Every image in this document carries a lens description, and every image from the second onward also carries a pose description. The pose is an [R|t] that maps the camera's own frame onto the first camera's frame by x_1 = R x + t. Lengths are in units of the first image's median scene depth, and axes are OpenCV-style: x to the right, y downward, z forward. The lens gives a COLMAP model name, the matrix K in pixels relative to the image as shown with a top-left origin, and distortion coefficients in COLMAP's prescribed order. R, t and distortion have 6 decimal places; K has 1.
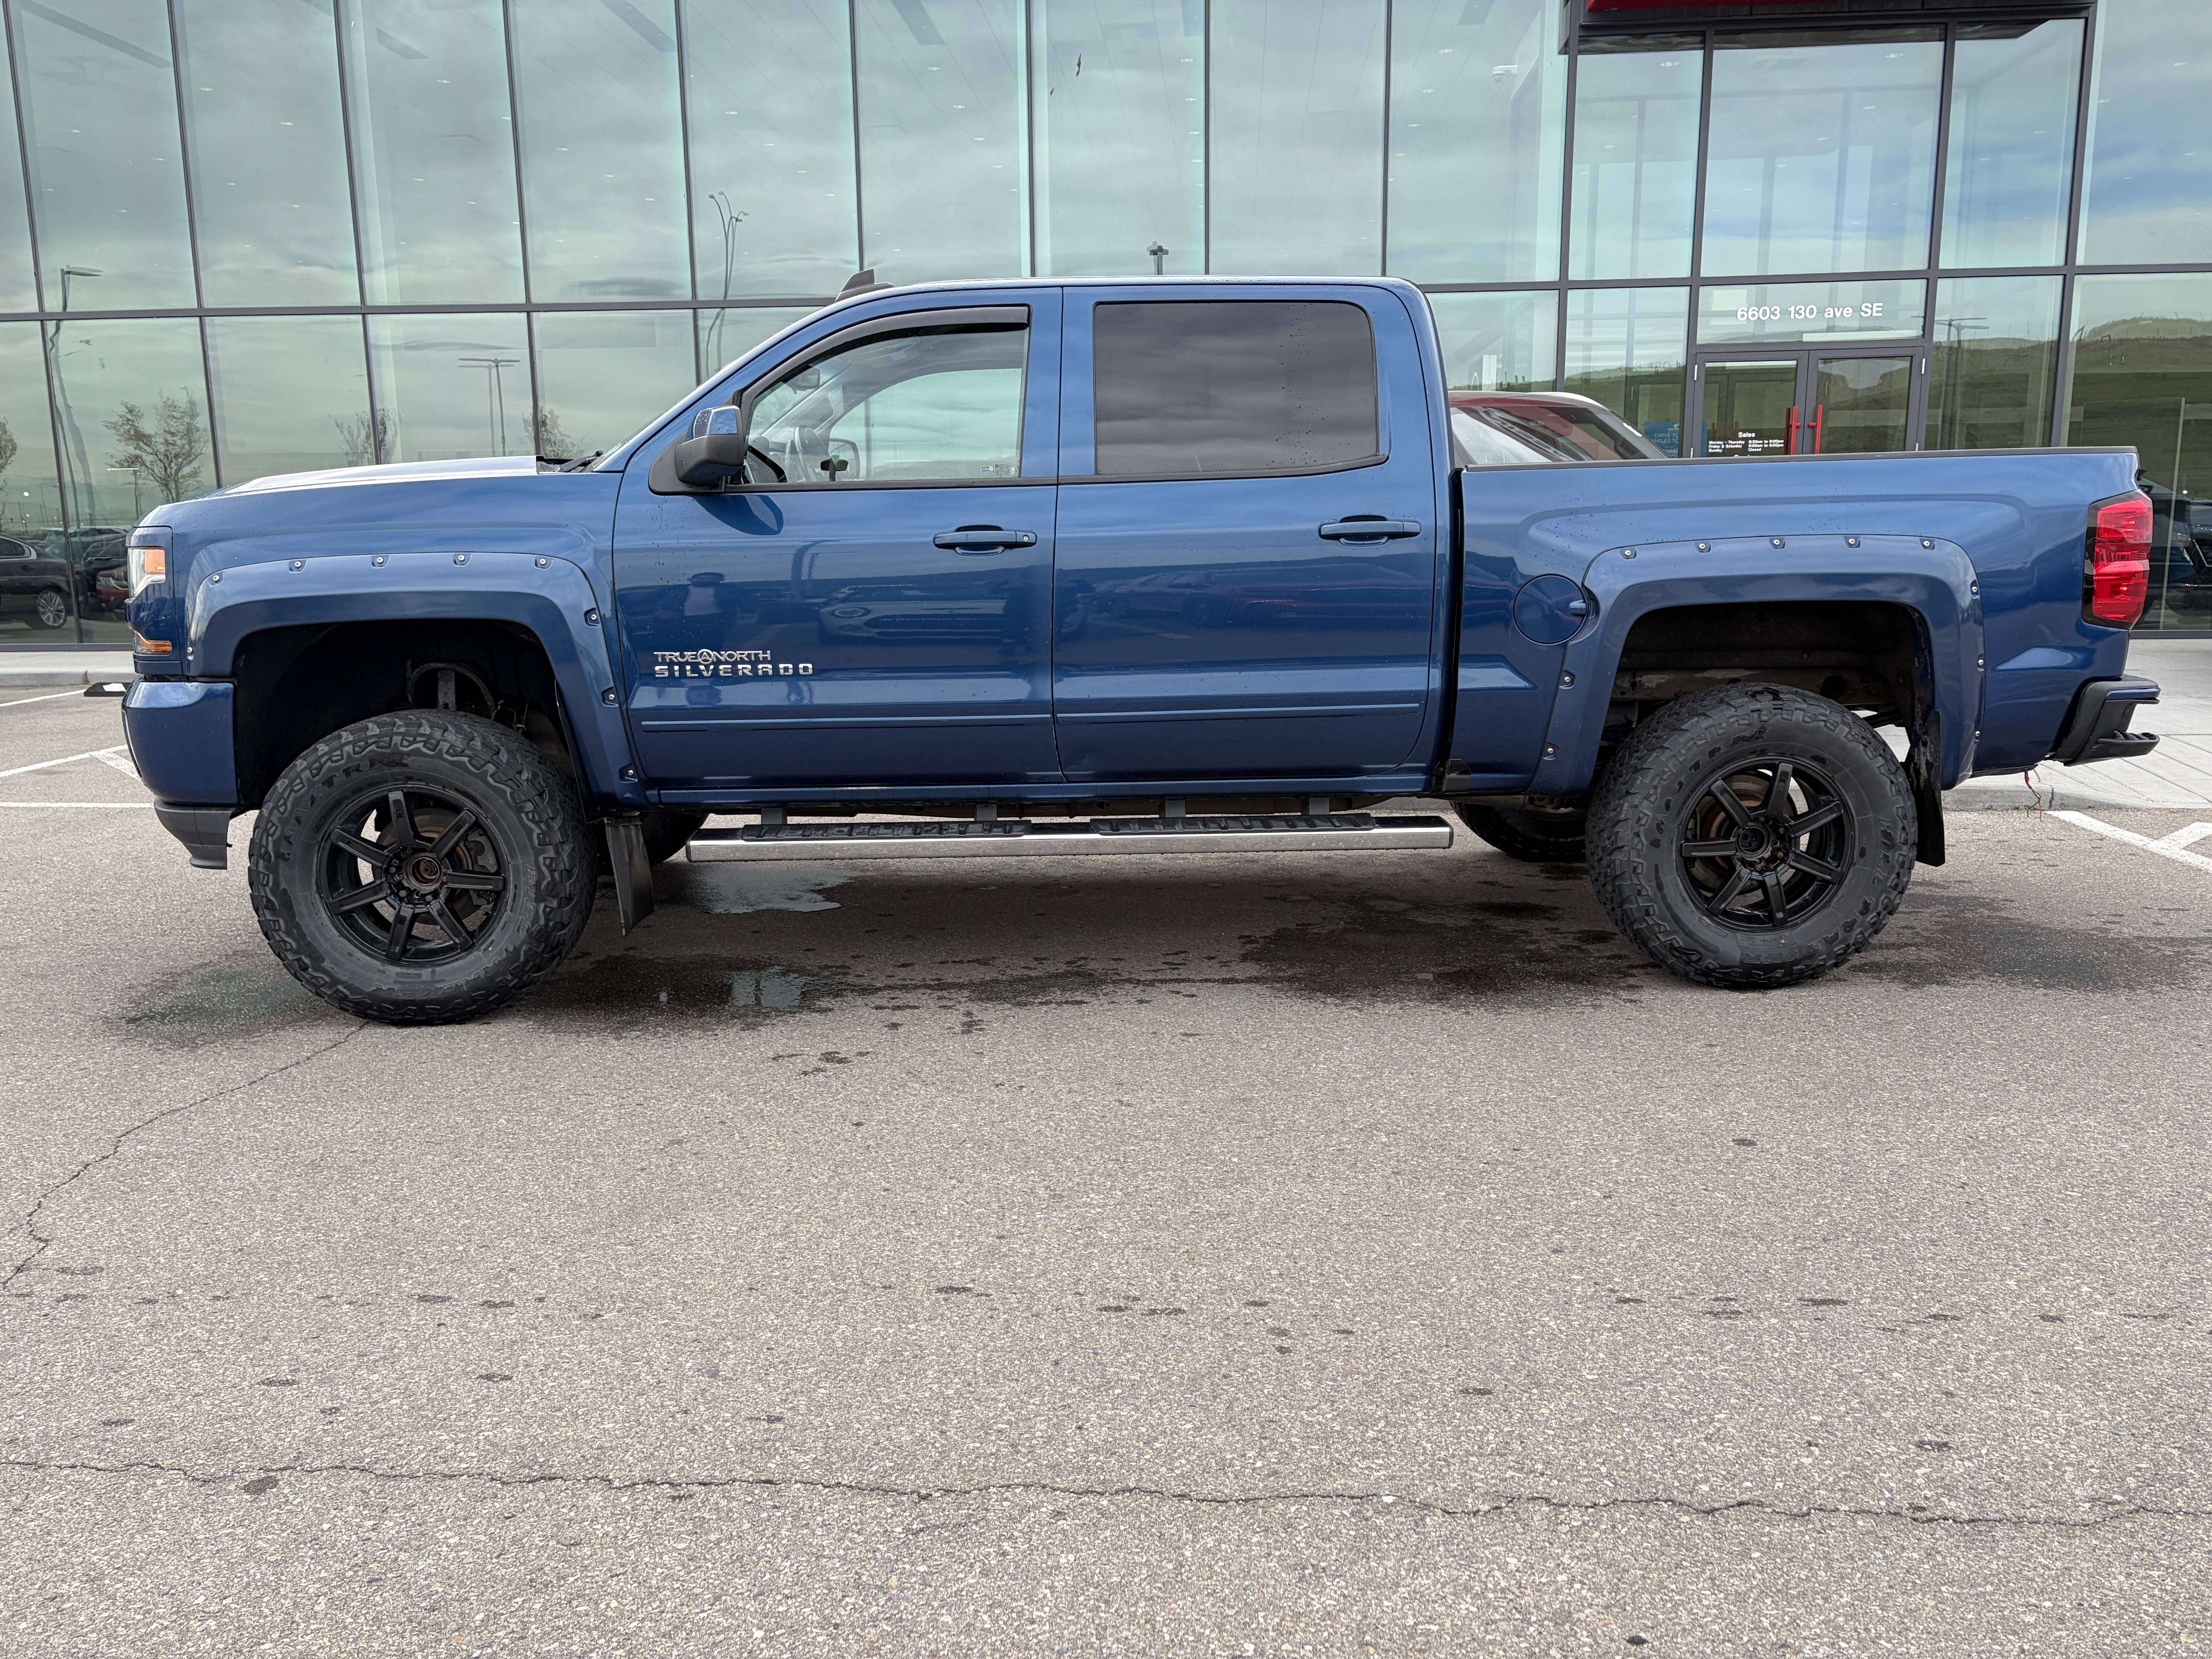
lens RADIAL K [[1749.2, 0, 1086.1], [0, 1749.2, 823.6], [0, 0, 1]] dist [0.054392, -0.043402]
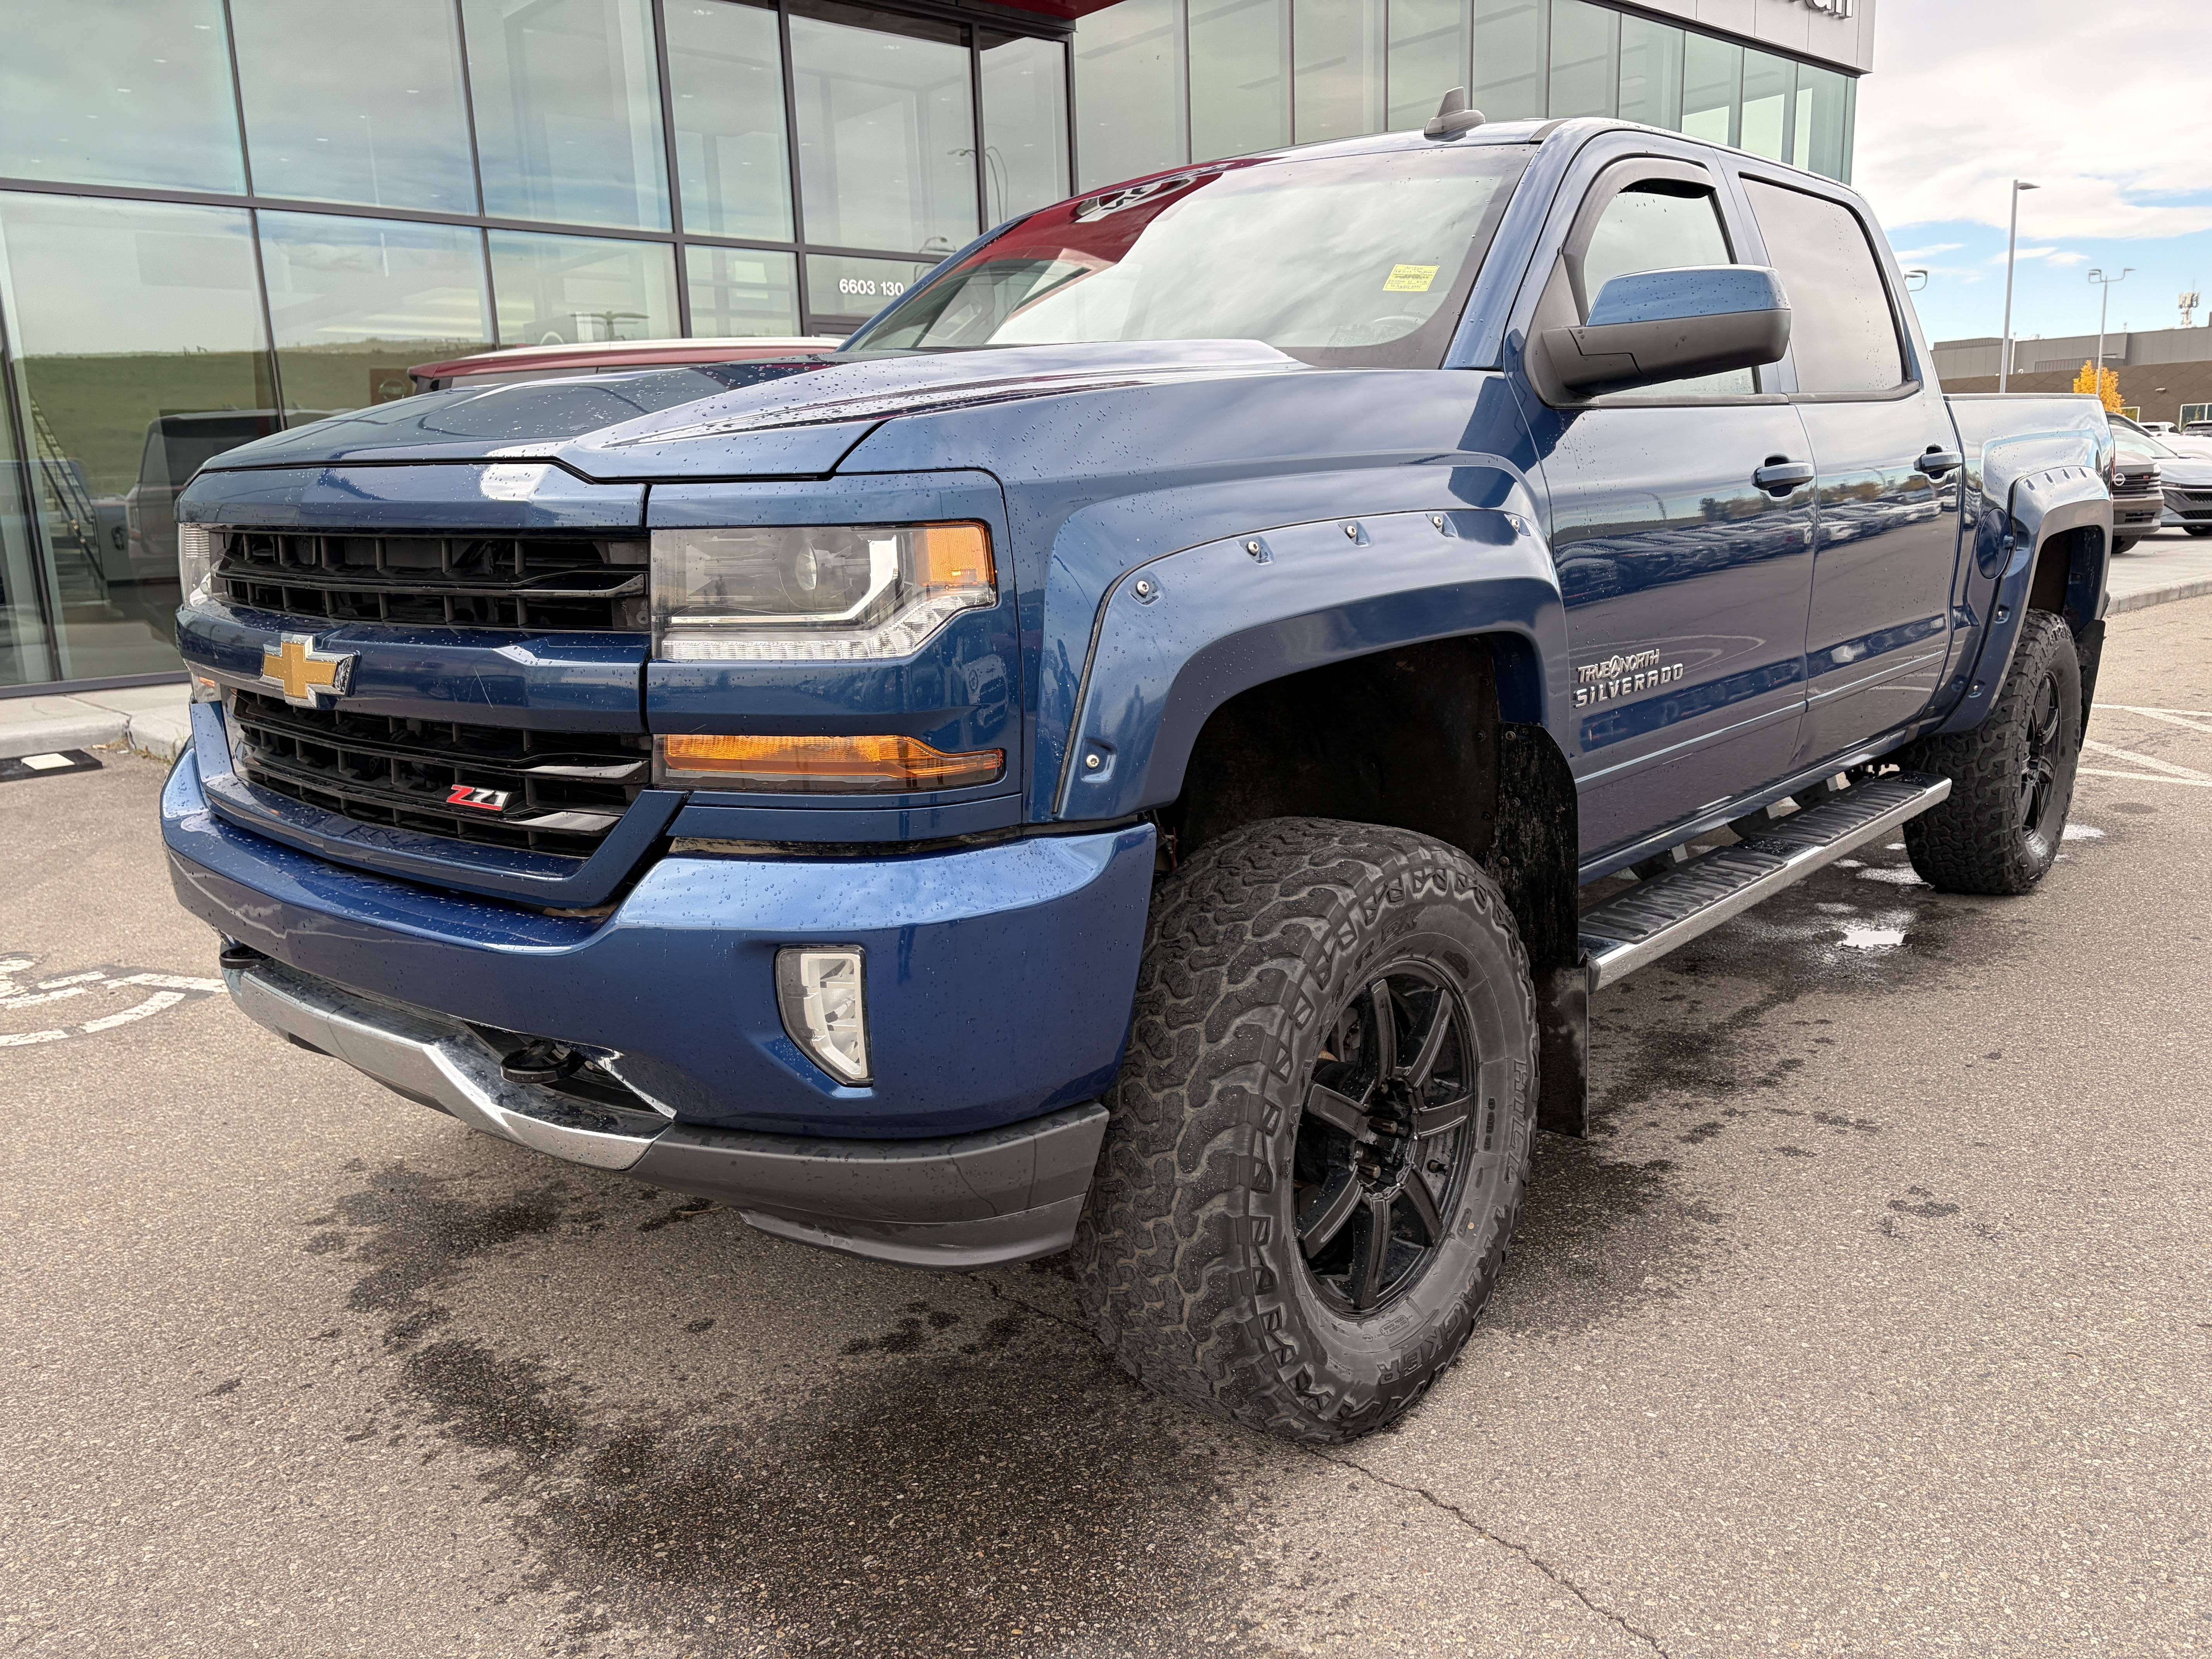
lens RADIAL K [[1749.2, 0, 1100.4], [0, 1749.2, 821.7], [0, 0, 1]] dist [0.054392, -0.043402]
pose [[0.658457, -0.152479, 0.737010, -0.793475], [0.153067, 0.985927, 0.067224, -0.108198], [-0.736888, 0.068548, 0.672530, 0.695987]]
